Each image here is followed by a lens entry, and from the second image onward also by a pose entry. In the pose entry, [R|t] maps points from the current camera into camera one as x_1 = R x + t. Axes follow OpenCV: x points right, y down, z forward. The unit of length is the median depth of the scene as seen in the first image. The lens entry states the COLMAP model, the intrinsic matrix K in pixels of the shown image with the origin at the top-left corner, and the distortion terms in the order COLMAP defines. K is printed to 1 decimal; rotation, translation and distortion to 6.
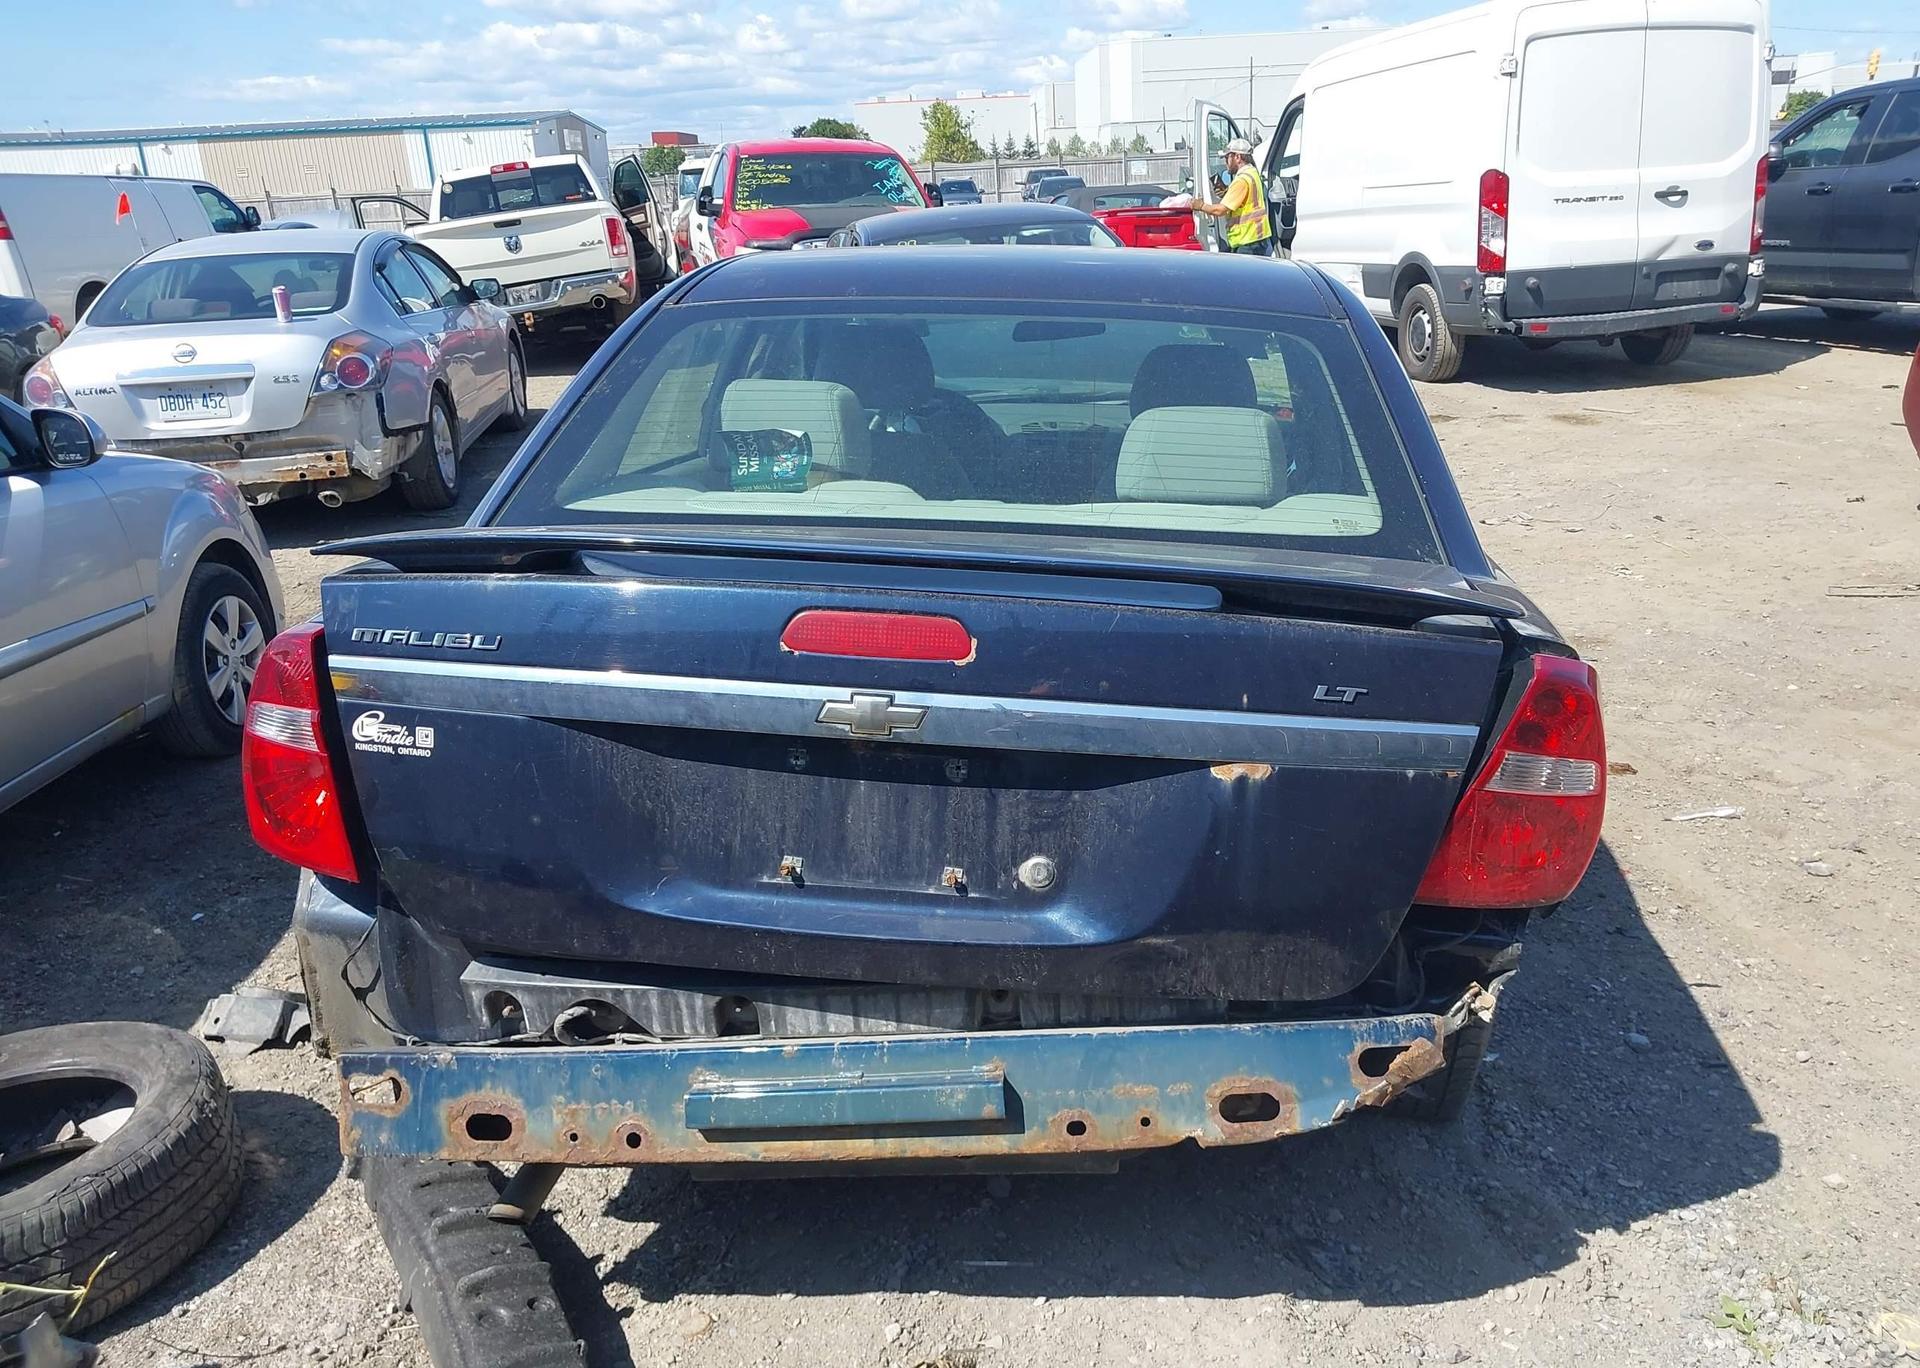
lens RADIAL K [[1464.8, 0, 951.4], [0, 1464.8, 684.1], [0, 0, 1]] dist [0.018344, -0.003655]
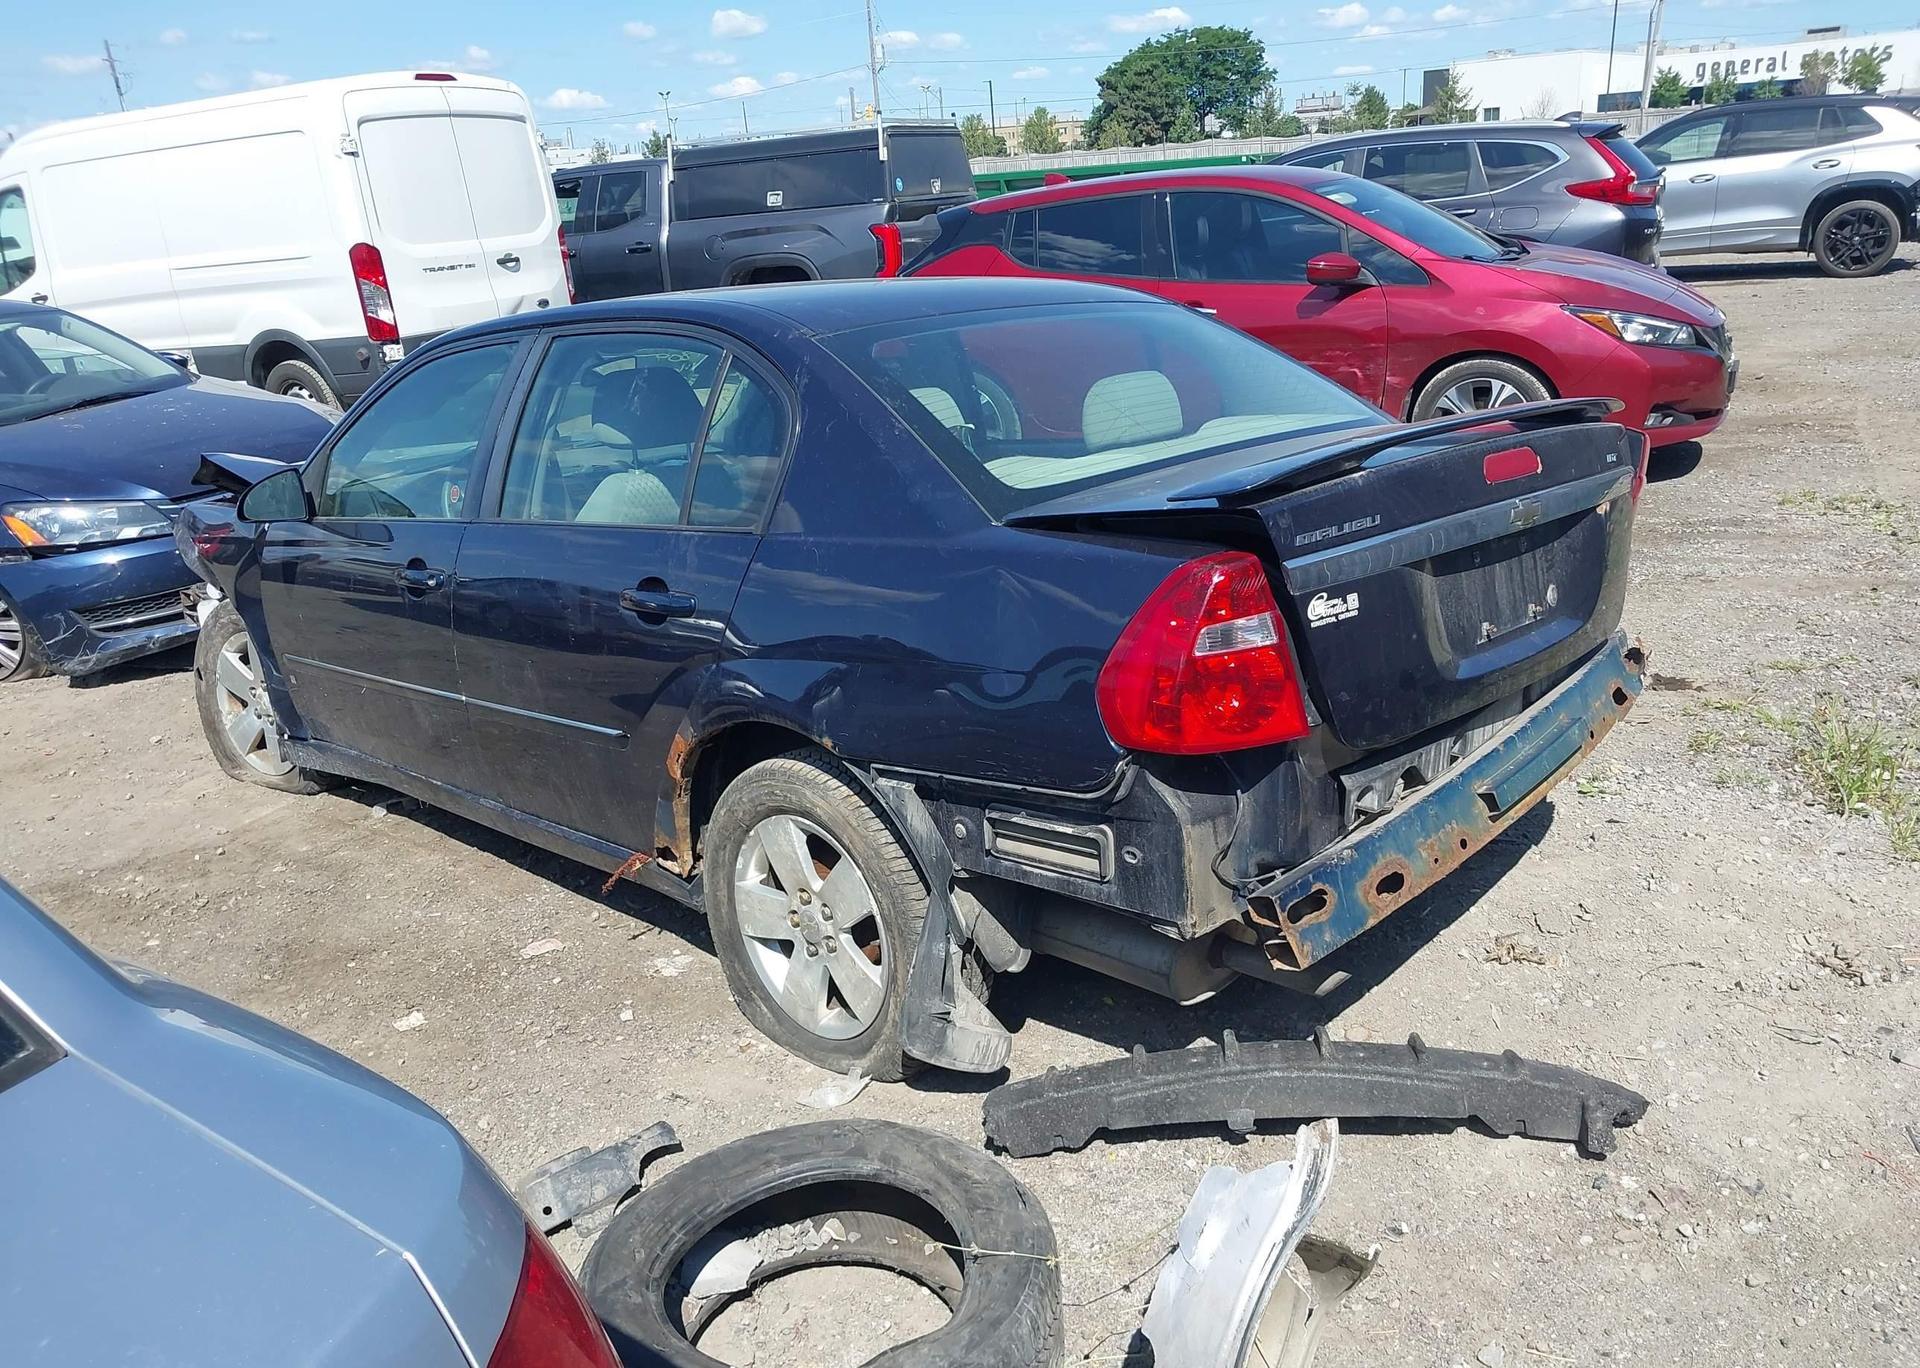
lens RADIAL K [[1446.0, 0, 960.0], [0, 1446.0, 683.8], [0, 0, 1]] dist [0.074762, -0.104711]
pose [[0.632294, -0.257380, 0.730726, -0.204377], [0.293398, 0.952500, 0.081618, -0.013788], [-0.717023, 0.162787, 0.677774, 0.047247]]
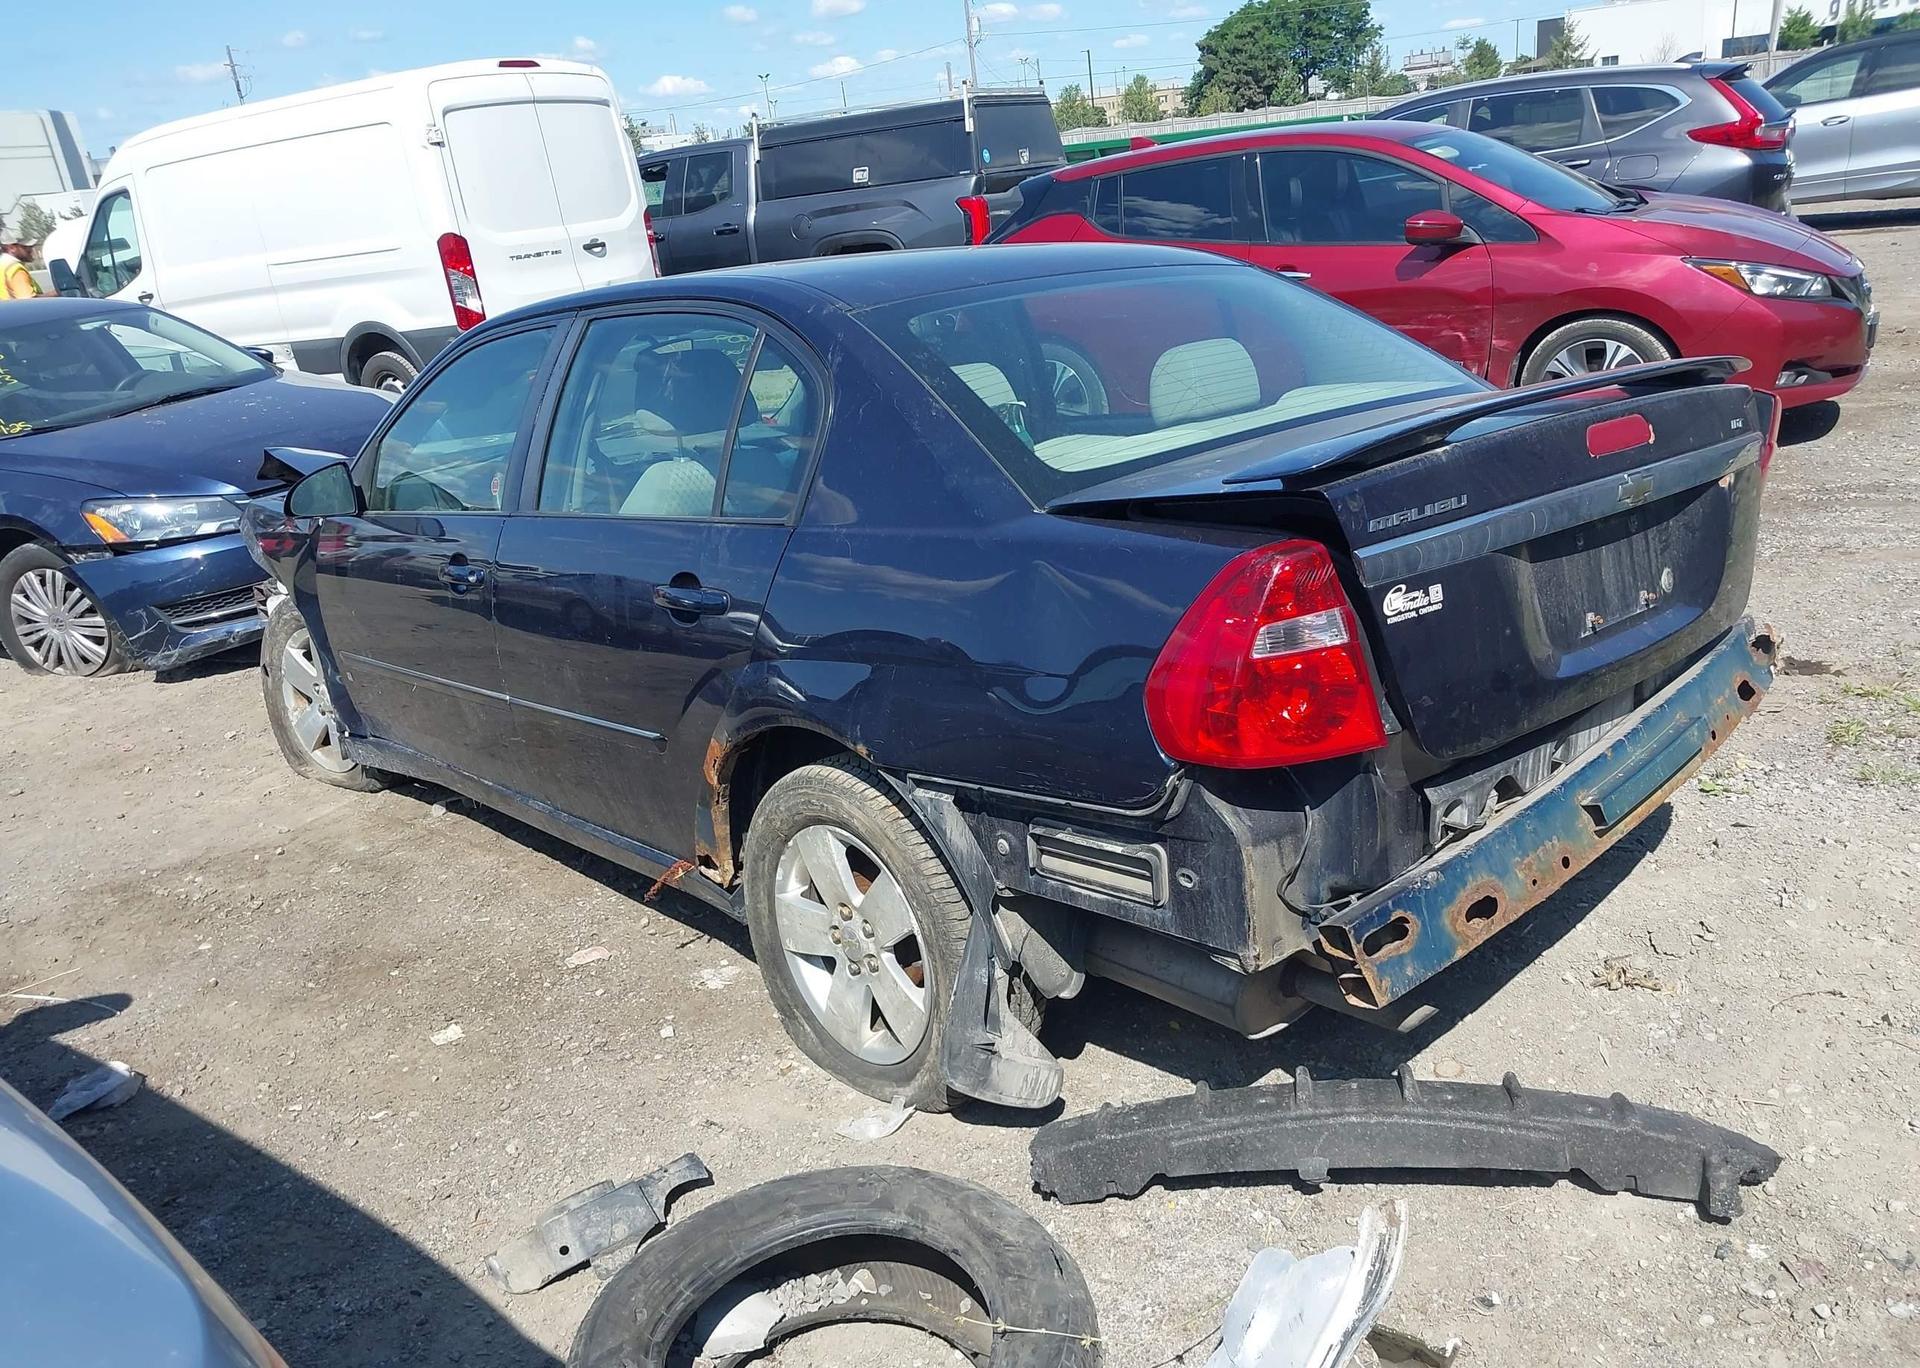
lens RADIAL K [[1464.8, 0, 951.4], [0, 1464.8, 684.1], [0, 0, 1]] dist [0.018344, -0.003655]
pose [[0.681621, -0.273066, 0.678843, -0.188504], [0.306988, 0.948875, 0.073444, -0.013266], [-0.664192, 0.158336, 0.730601, 0.051678]]
